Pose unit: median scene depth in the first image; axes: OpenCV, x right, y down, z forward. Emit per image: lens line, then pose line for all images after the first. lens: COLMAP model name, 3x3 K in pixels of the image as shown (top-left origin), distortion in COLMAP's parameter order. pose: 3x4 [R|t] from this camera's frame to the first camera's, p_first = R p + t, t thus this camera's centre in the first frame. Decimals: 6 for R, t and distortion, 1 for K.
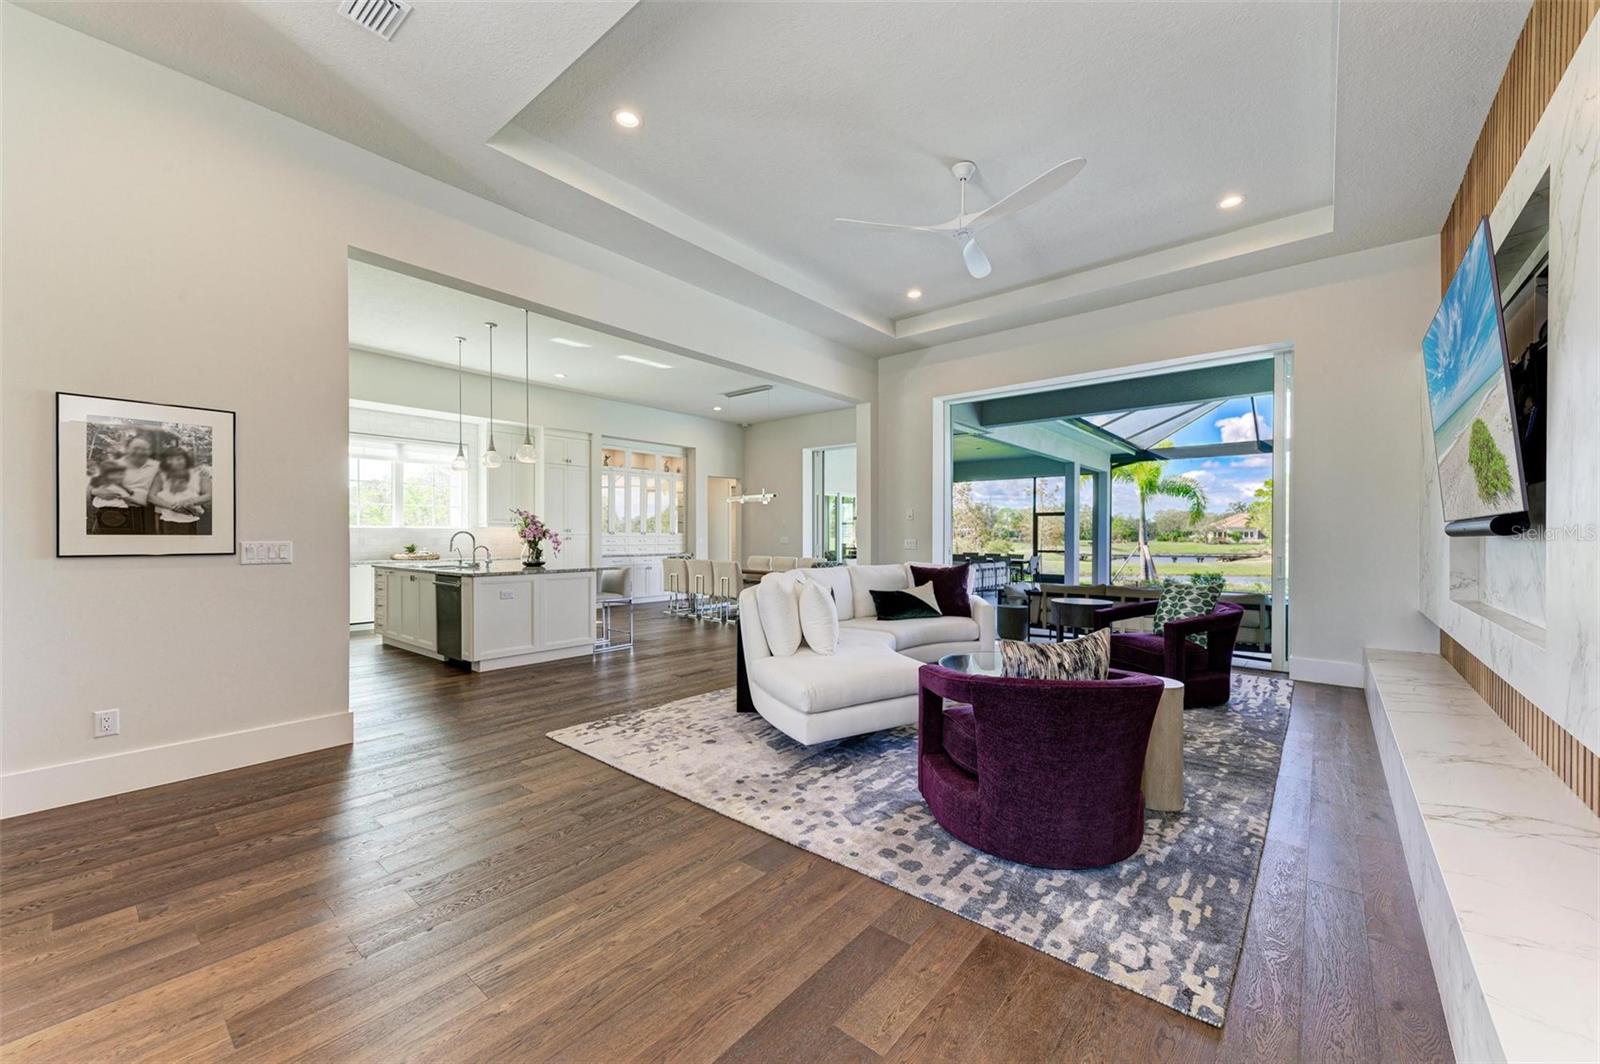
lens RADIAL K [[621.2, 0, 804.1], [0, 621.2, 535.1], [0, 0, 1]] dist [0.002750, 0.000049]
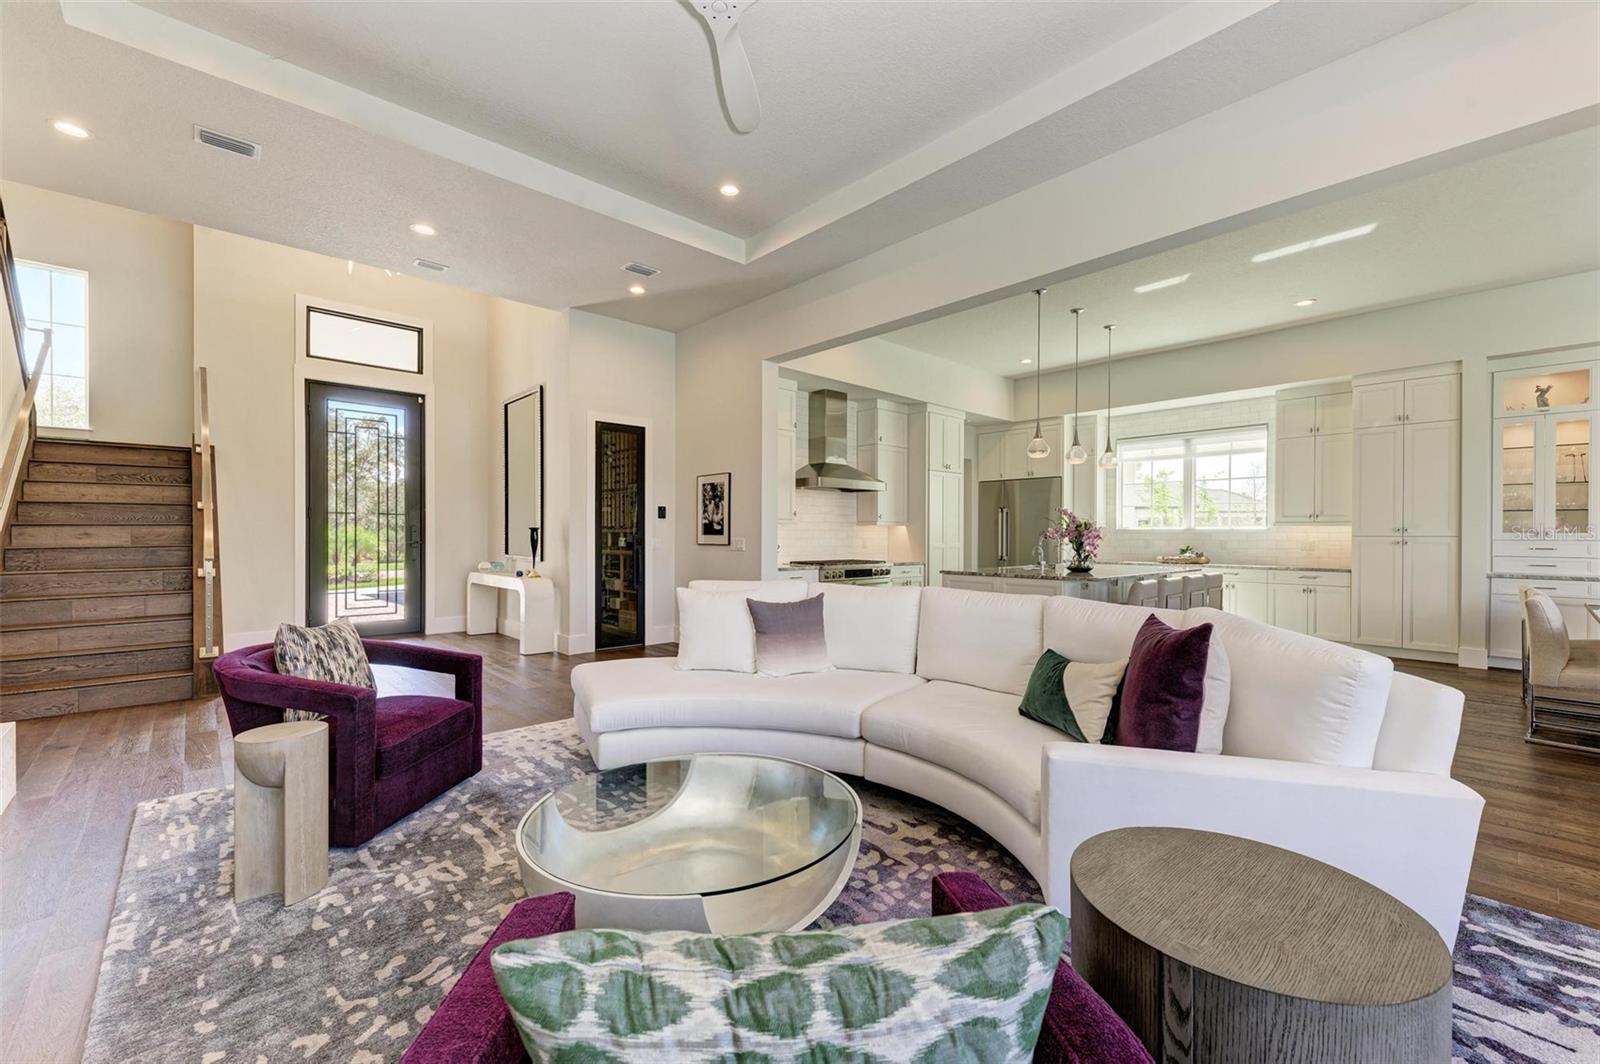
lens RADIAL K [[652.6, 0, 792.6], [0, 652.6, 540.6], [0, 0, 1]] dist [0.007416, 0.000209]
pose [[-0.139964, 0.006191, -0.990137, 0.521556], [-0.003089, 0.999973, 0.006689, 0.001096], [0.990152, 0.003995, -0.139941, 0.717319]]
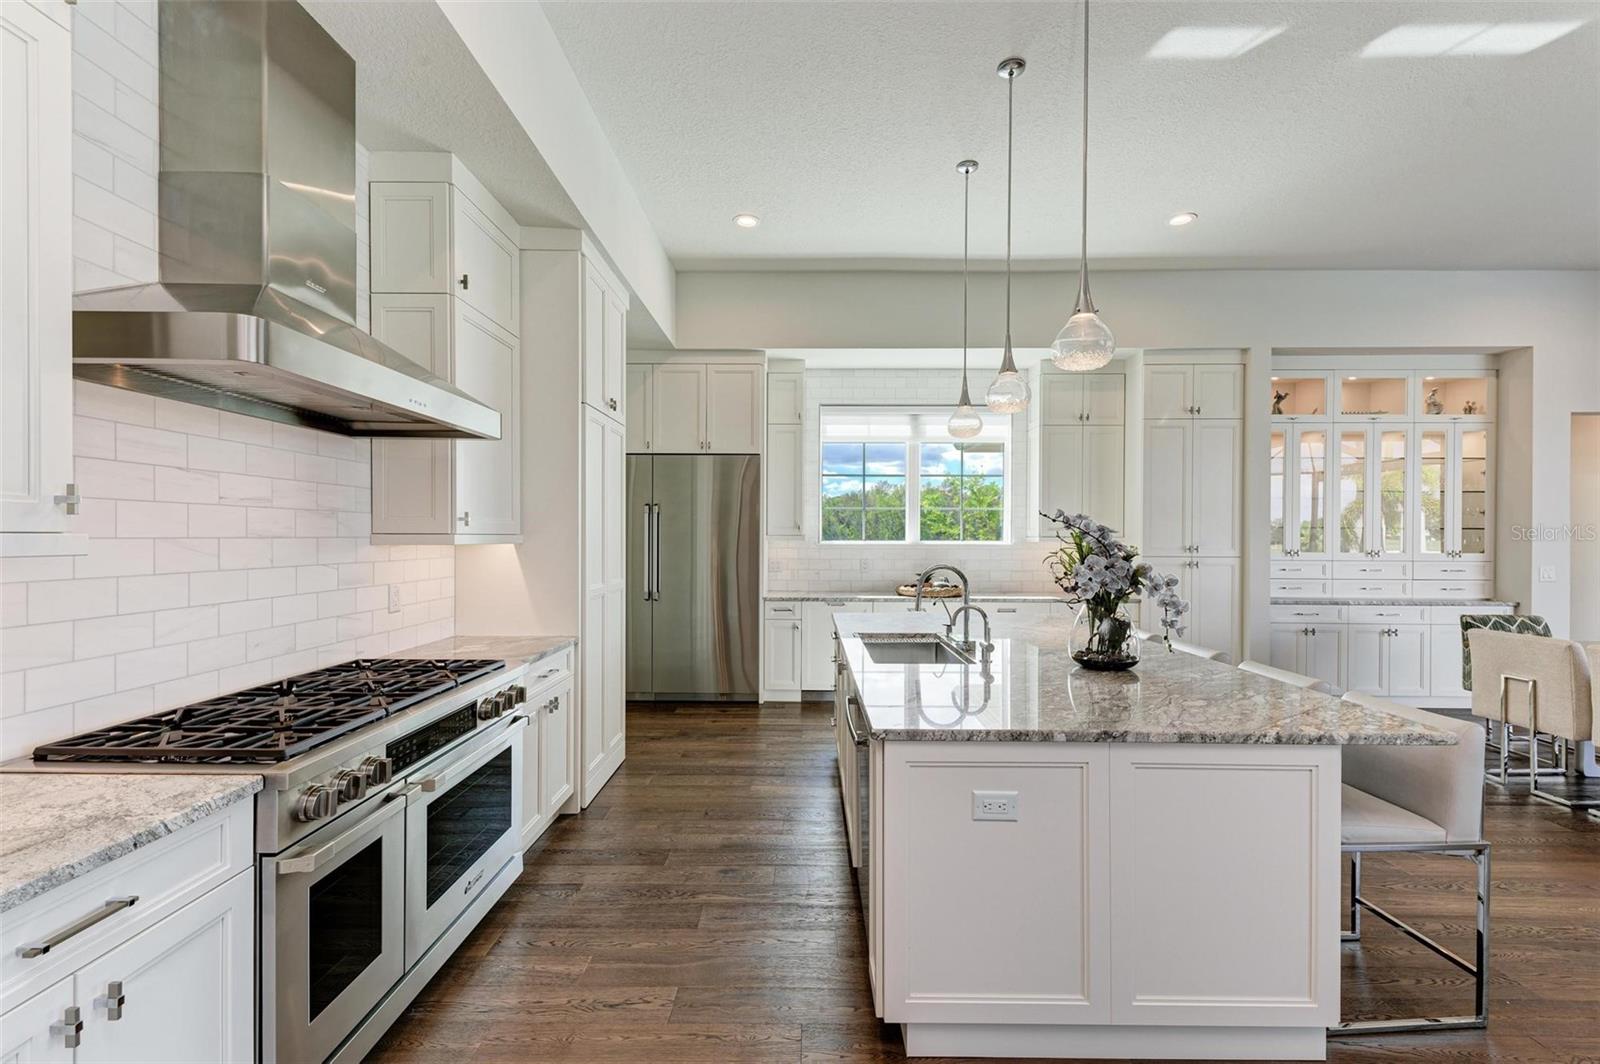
lens RADIAL K [[652.6, 0, 802.5], [0, 652.6, 543.2], [0, 0, 1]] dist [0.007416, 0.000209]
pose [[0.632973, 0.009877, -0.774111, -0.249575], [-0.001562, 0.999933, 0.011482, -0.025761], [0.774172, -0.006059, 0.632946, 0.616213]]
